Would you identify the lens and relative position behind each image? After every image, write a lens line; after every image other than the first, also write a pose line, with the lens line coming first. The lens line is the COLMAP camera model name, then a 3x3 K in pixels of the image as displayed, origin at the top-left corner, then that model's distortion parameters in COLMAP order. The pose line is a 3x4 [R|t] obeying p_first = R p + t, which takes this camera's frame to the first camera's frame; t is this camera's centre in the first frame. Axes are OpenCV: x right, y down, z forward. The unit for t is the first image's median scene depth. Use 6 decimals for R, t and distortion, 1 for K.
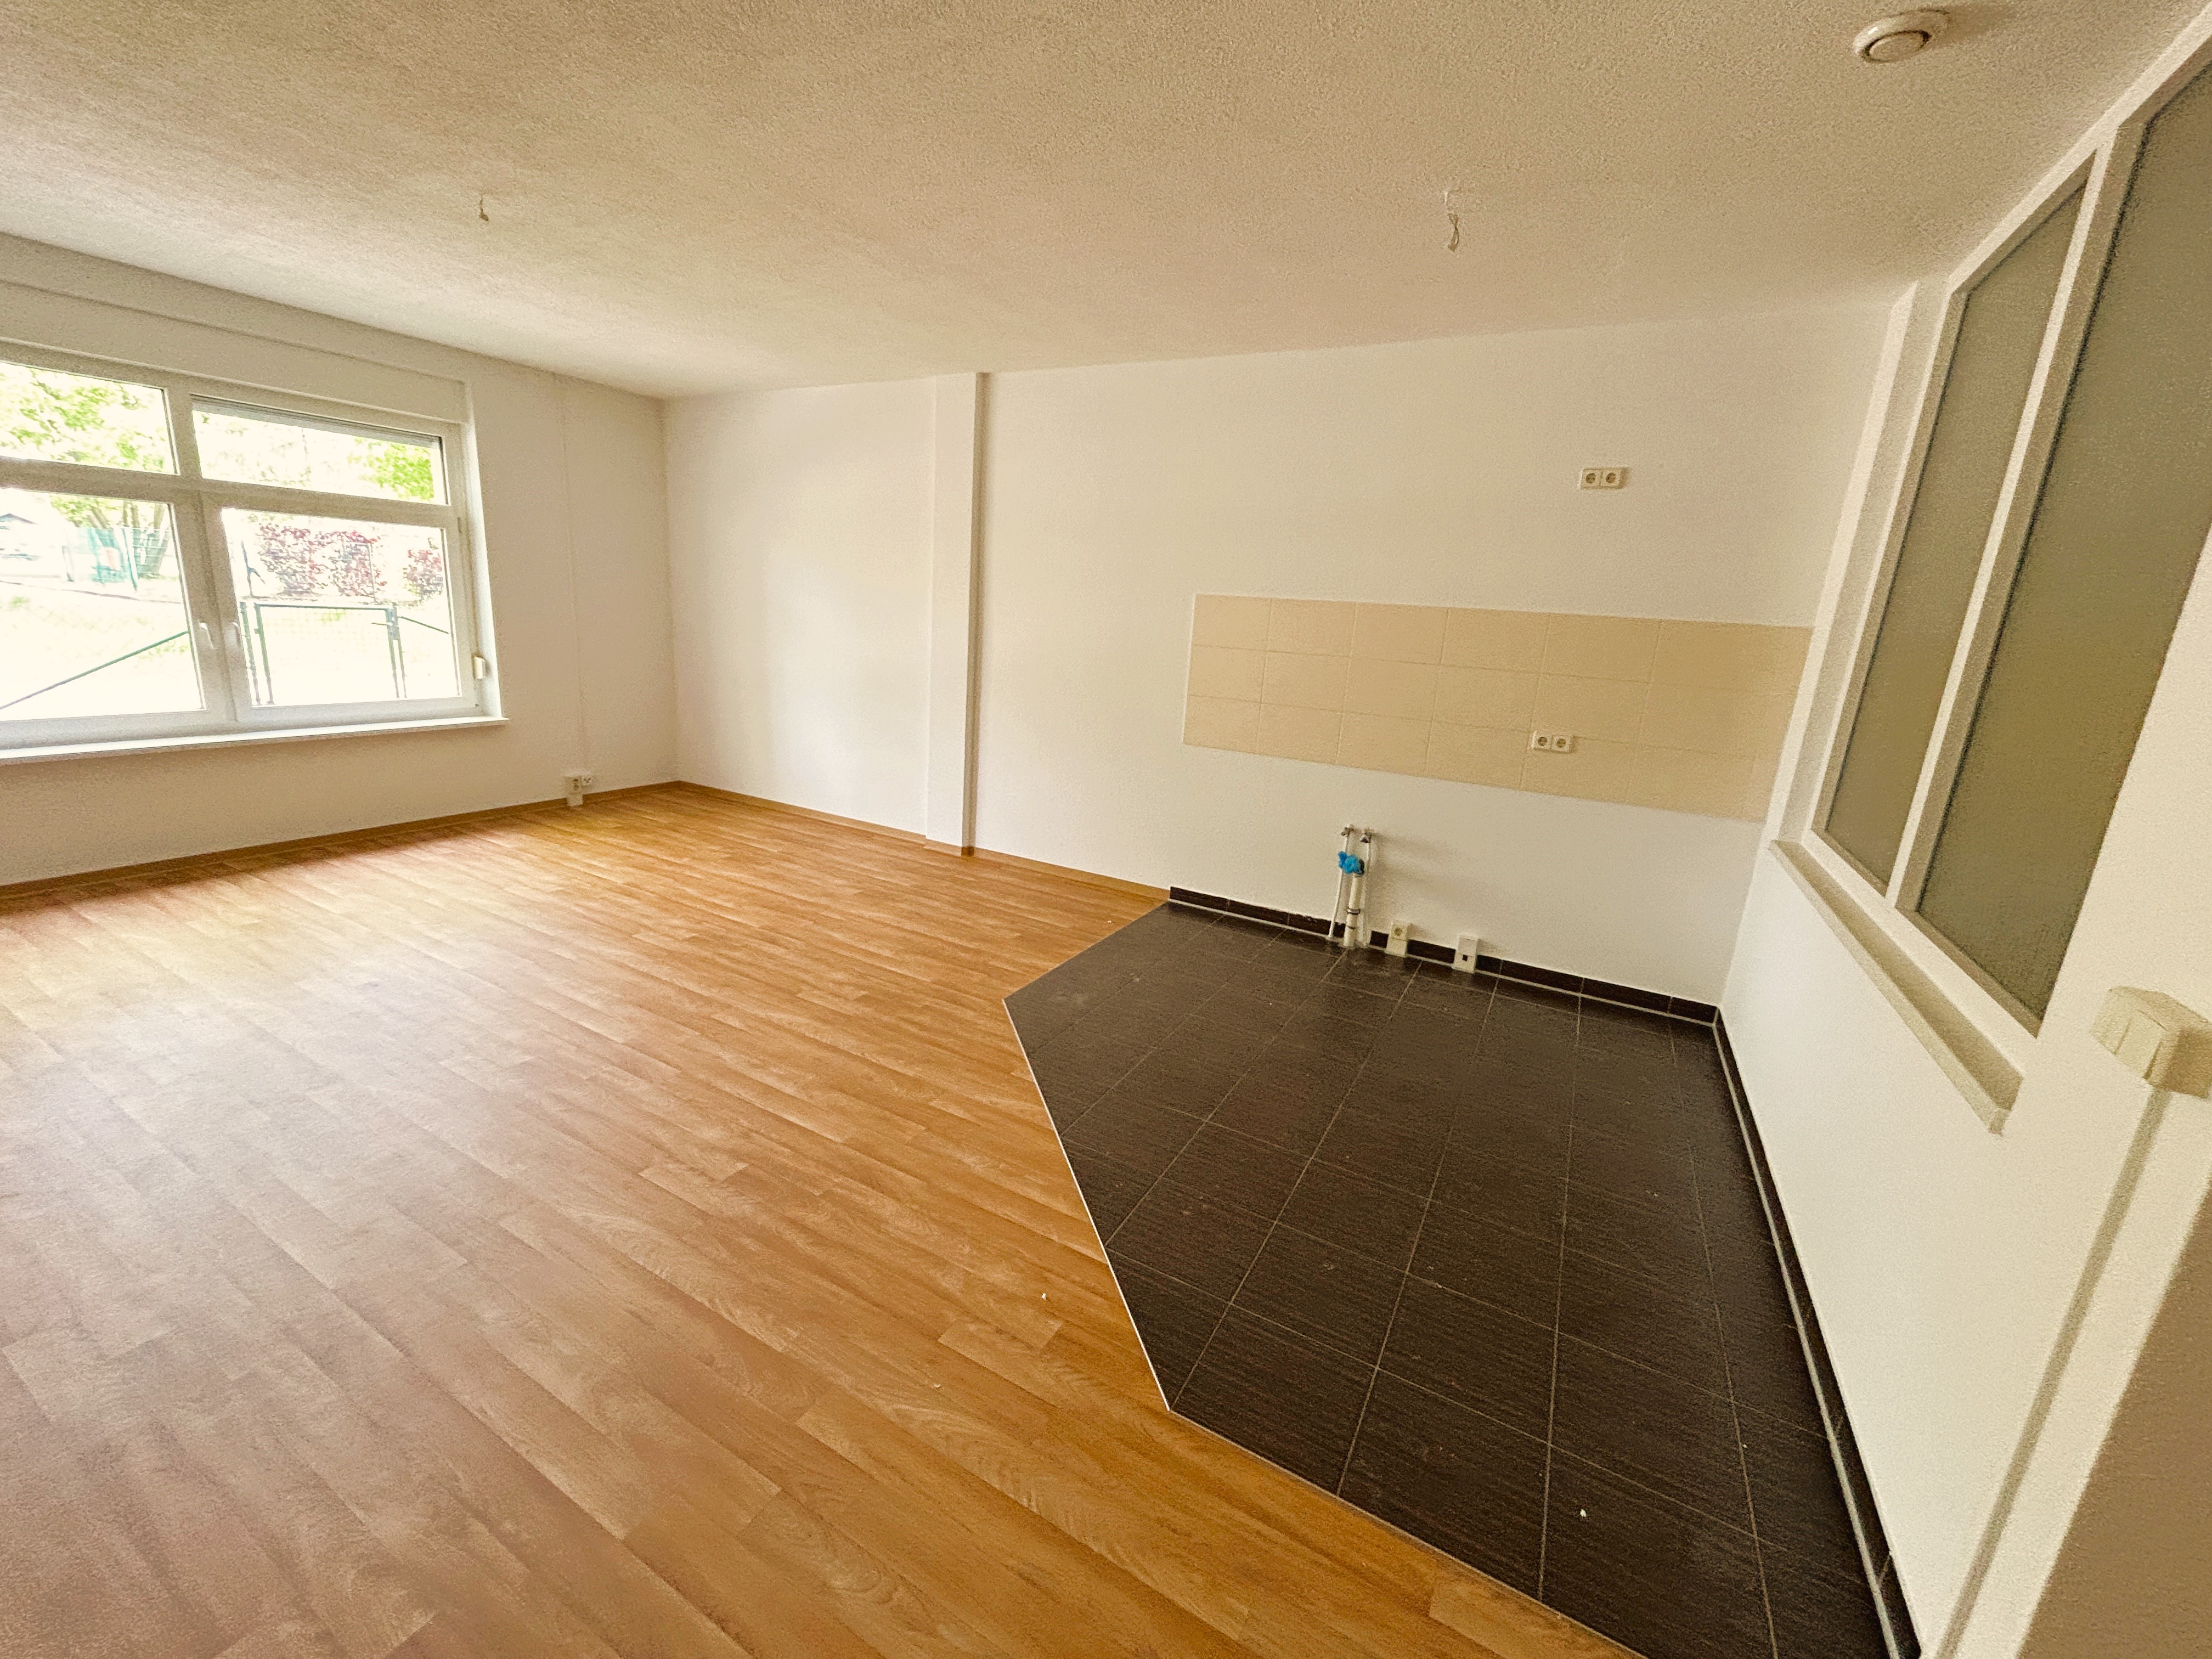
lens RADIAL K [[874.2, 0, 1106.5], [0, 874.2, 851.5], [0, 0, 1]] dist [0.001201, -0.000091]
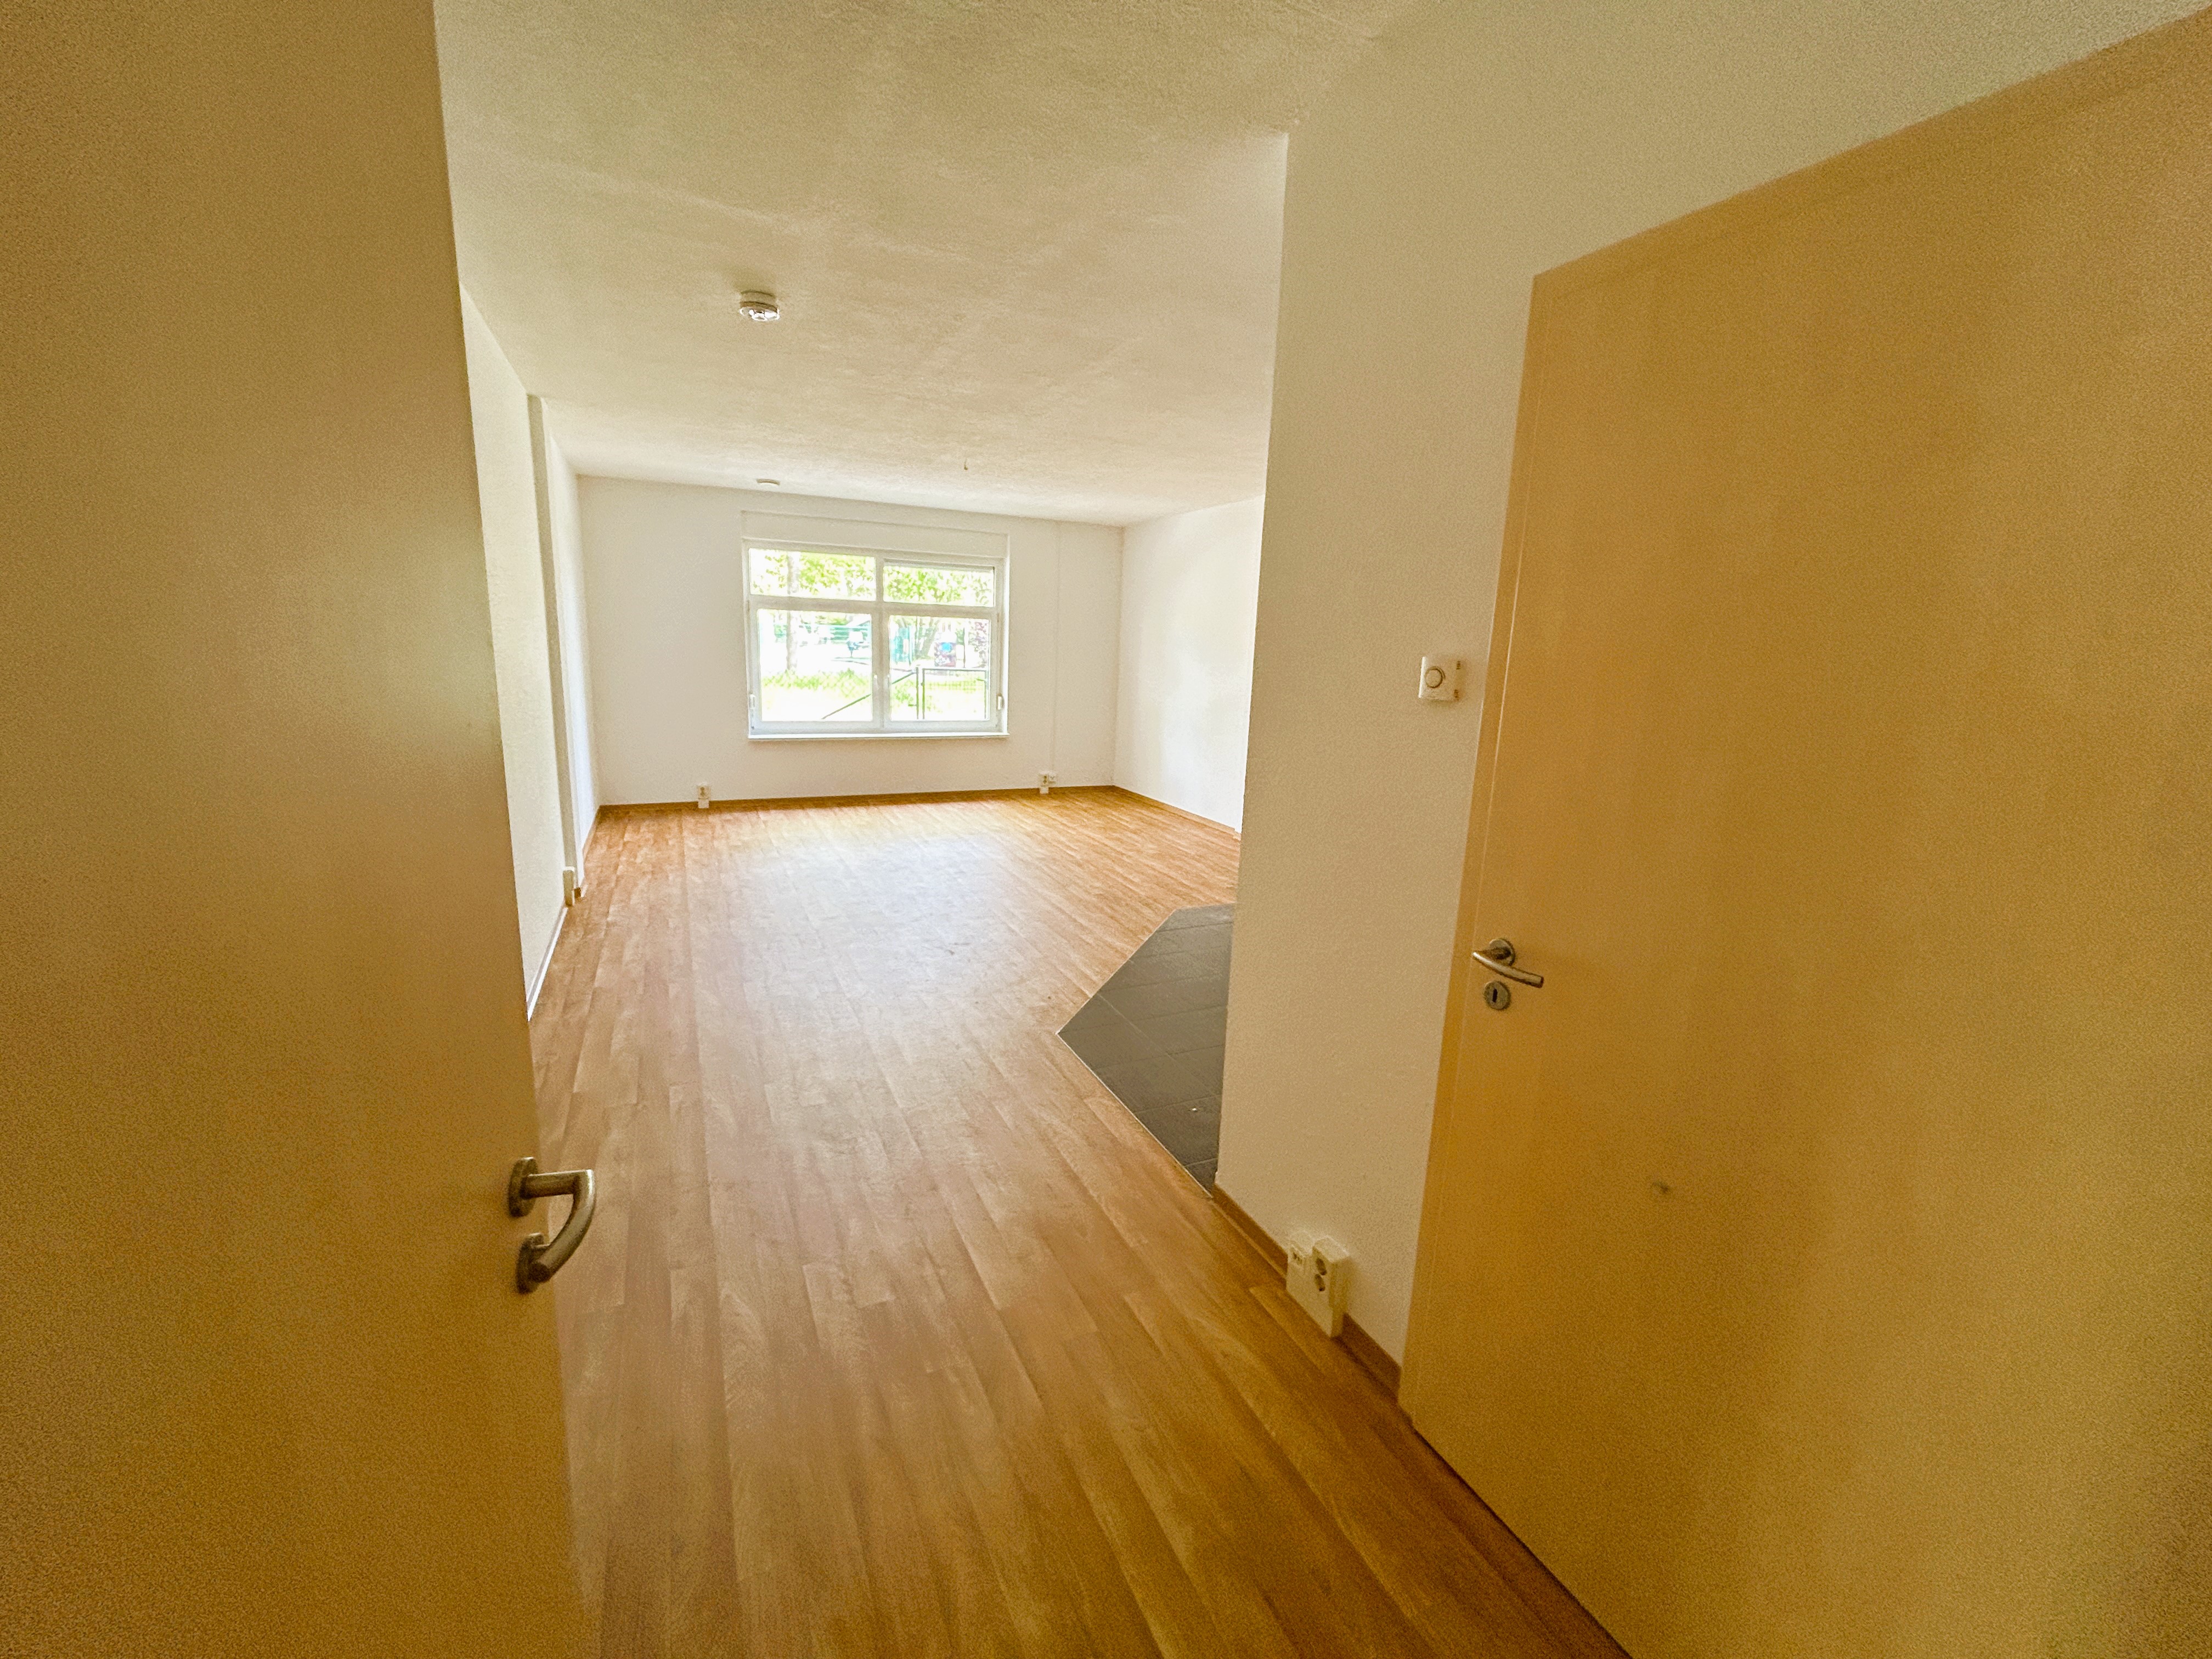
lens RADIAL K [[898.3, 0, 1095.4], [0, 898.3, 835.0], [0, 0, 1]] dist [-0.001114, -0.000136]
pose [[0.806253, 0.090647, -0.584585, 0.640763], [-0.146036, 0.988105, -0.048195, 0.135504], [0.573262, 0.124228, 0.809900, -0.327935]]
